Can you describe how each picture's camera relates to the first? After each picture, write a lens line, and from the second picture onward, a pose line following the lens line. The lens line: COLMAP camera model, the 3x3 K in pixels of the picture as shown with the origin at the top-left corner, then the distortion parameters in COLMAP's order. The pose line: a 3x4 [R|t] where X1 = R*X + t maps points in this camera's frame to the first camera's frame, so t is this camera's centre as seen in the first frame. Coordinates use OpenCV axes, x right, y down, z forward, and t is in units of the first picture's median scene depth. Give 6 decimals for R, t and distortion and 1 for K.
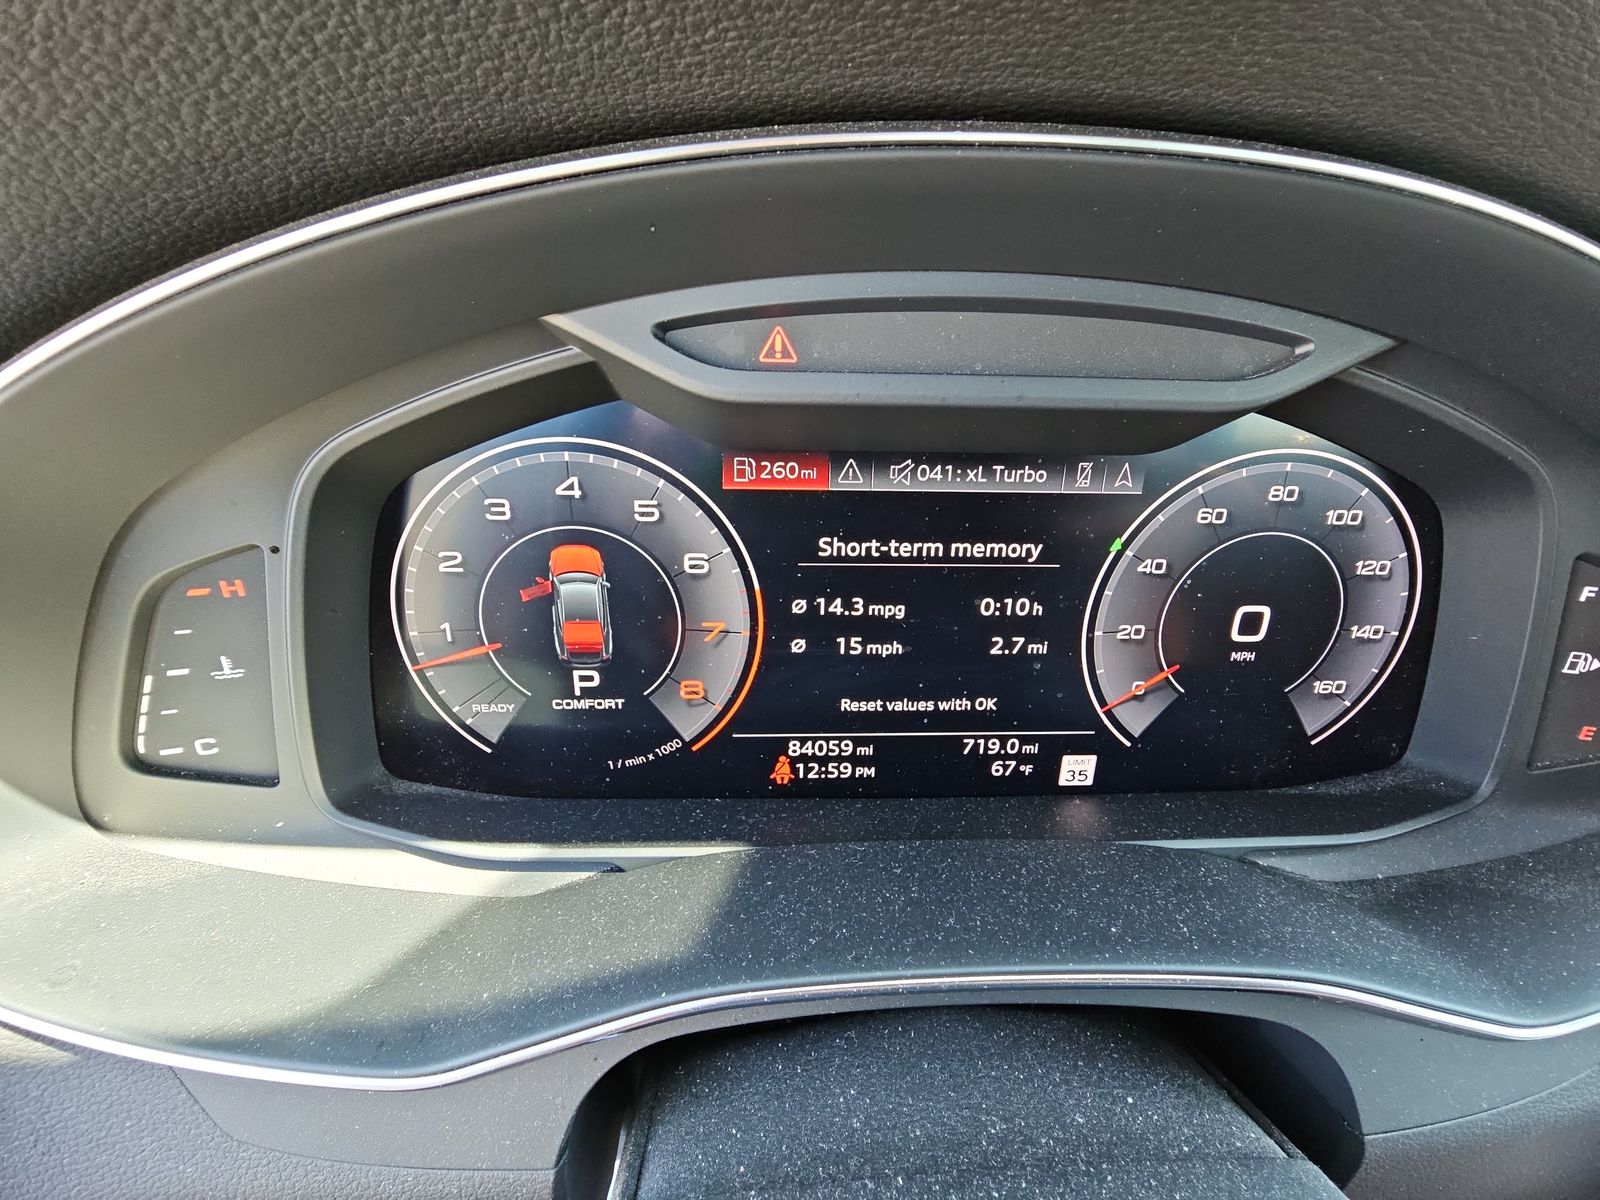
lens RADIAL K [[641.1, 0, 818.0], [0, 641.1, 600.8], [0, 0, 1]] dist [0.006168, -0.009284]
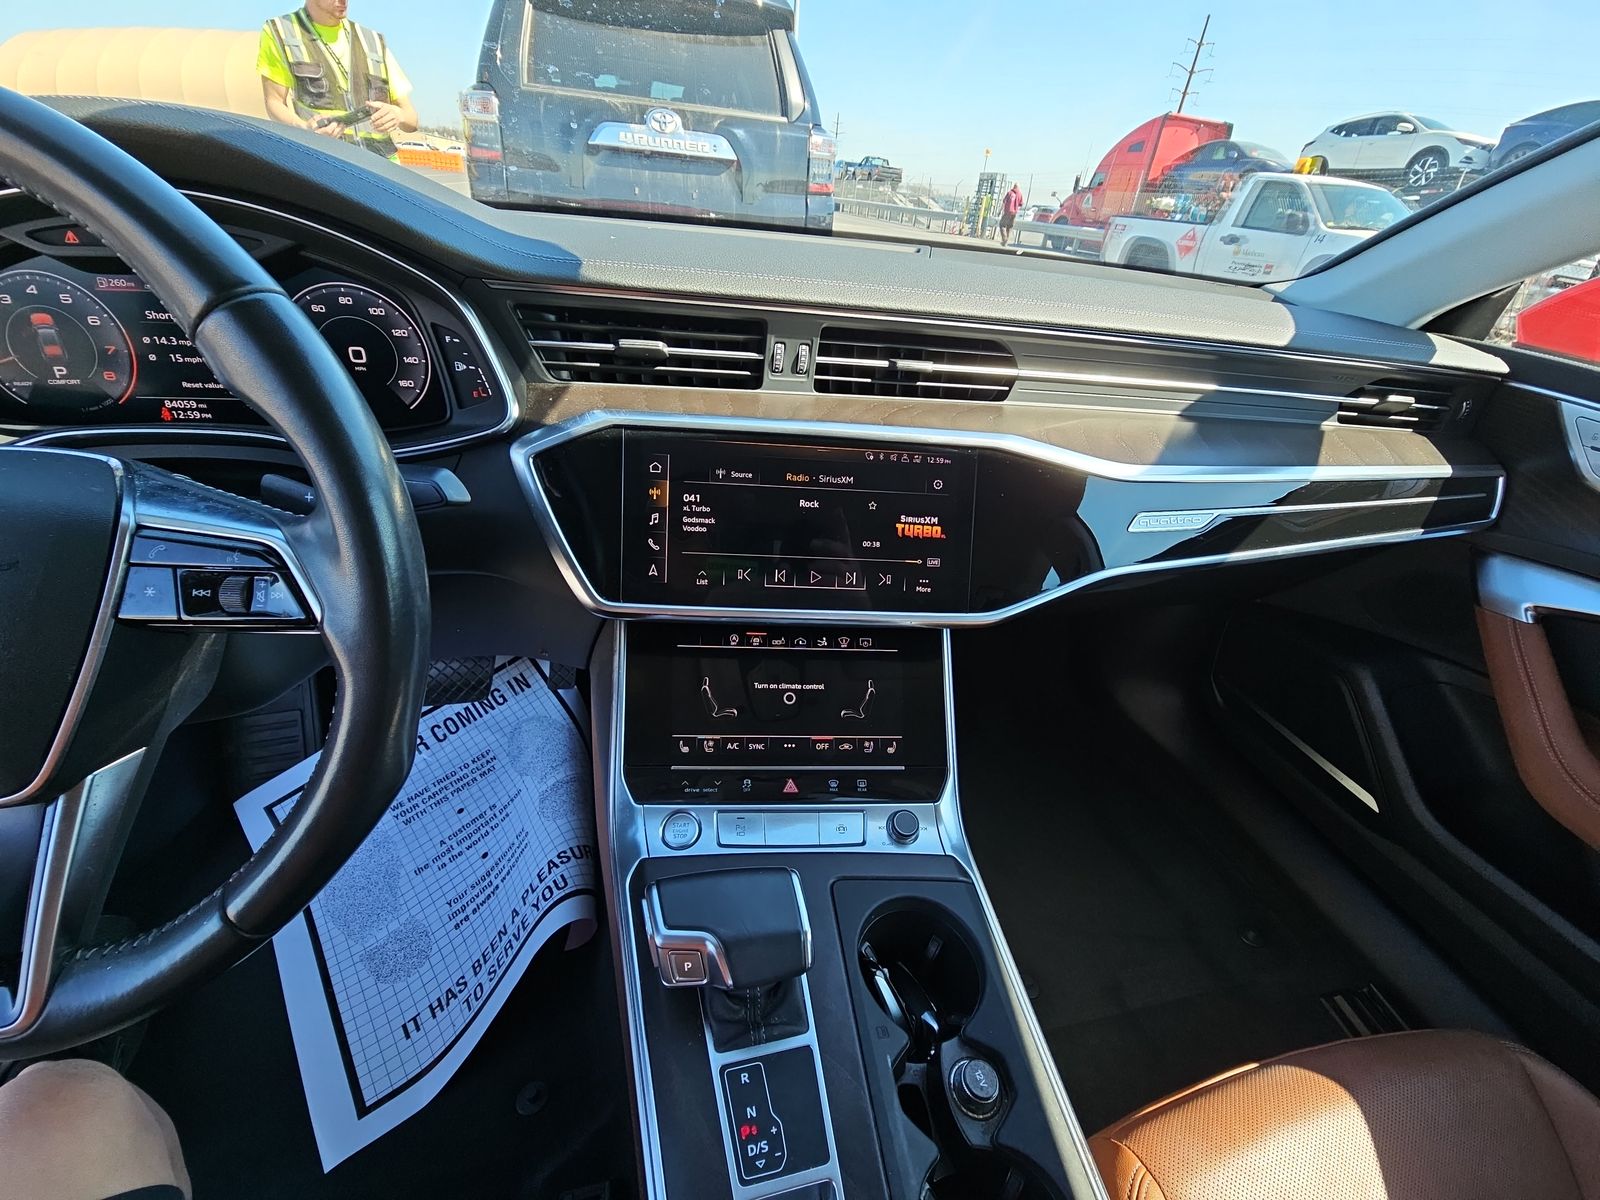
lens RADIAL K [[636.5, 0, 800.0], [0, 636.5, 600.0], [0, 0, 1]] dist [0.009476, -0.008863]
pose [[0.980138, -0.046915, 0.192689, 1.961295], [0.013562, 0.985197, 0.170890, 0.623162], [-0.197854, -0.164883, 0.966265, -2.118417]]
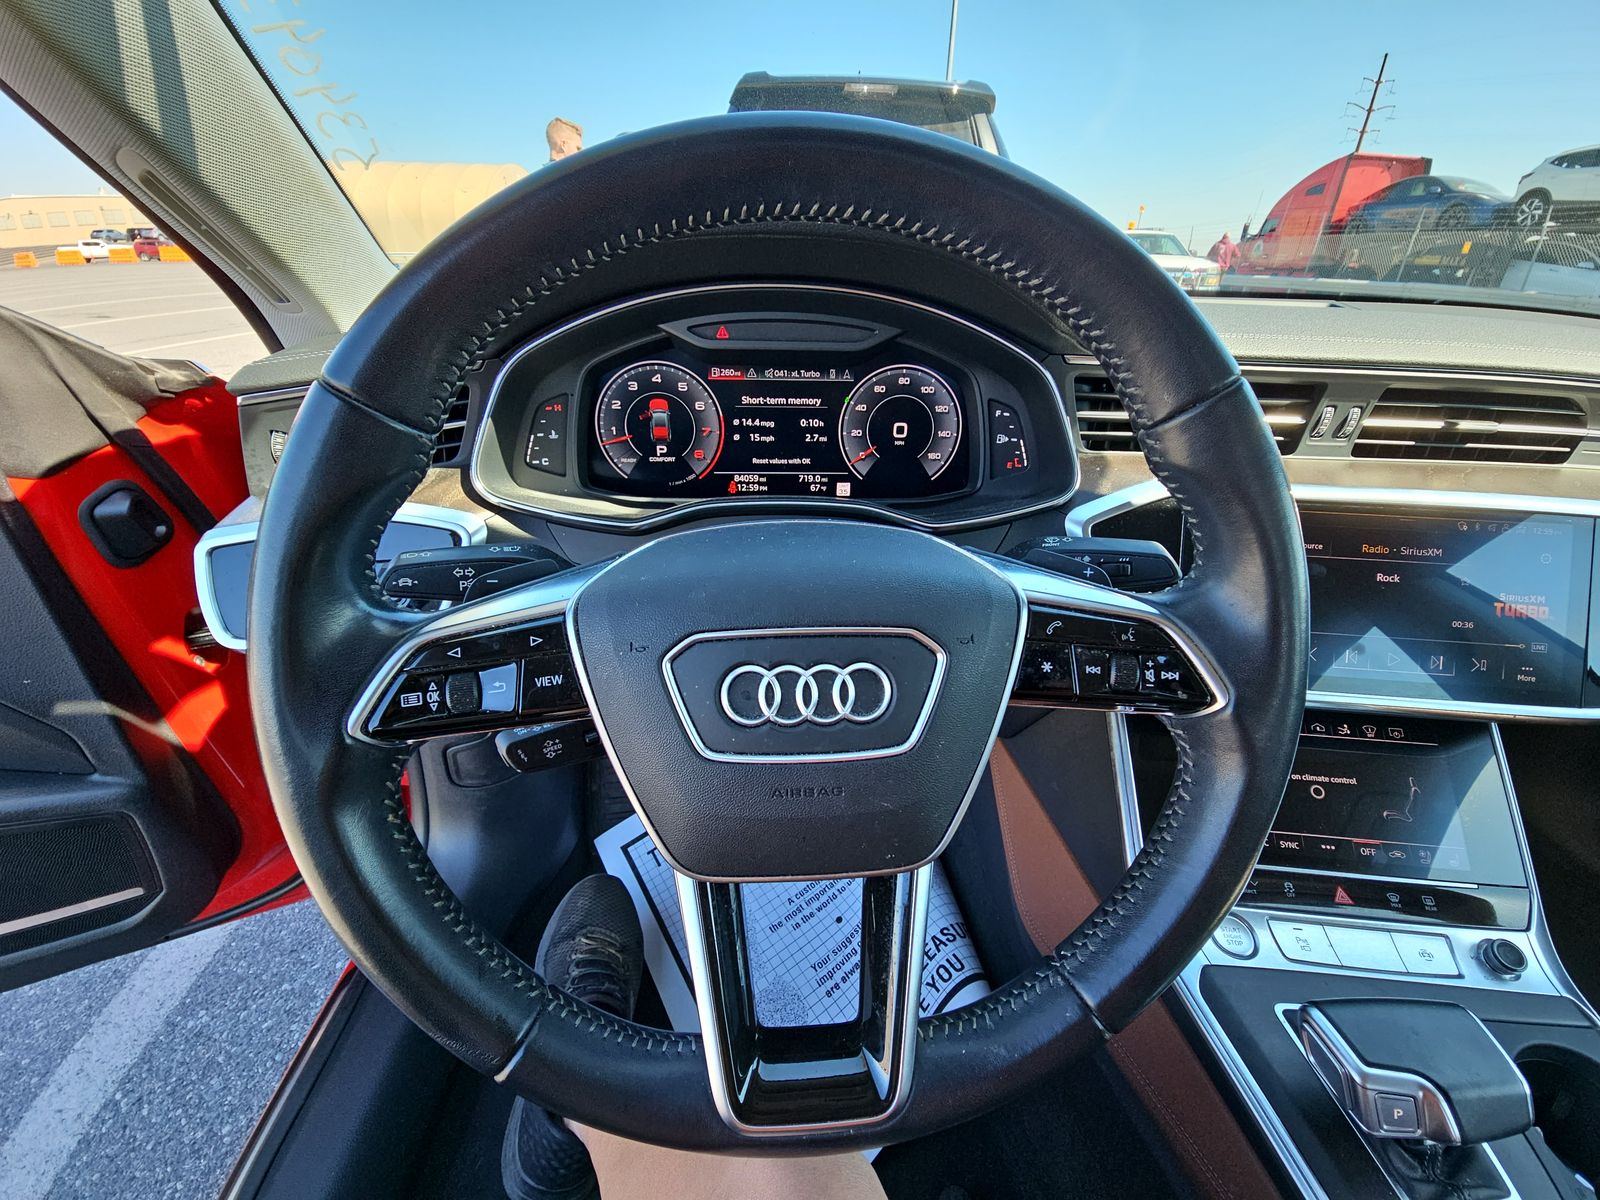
lens RADIAL K [[641.1, 0, 818.0], [0, 641.1, 600.8], [0, 0, 1]] dist [0.006168, -0.009284]
pose [[0.999946, -0.005432, 0.008825, 0.298402], [0.004691, 0.996628, 0.081913, 0.557888], [-0.009240, -0.081868, 0.996600, -1.875588]]
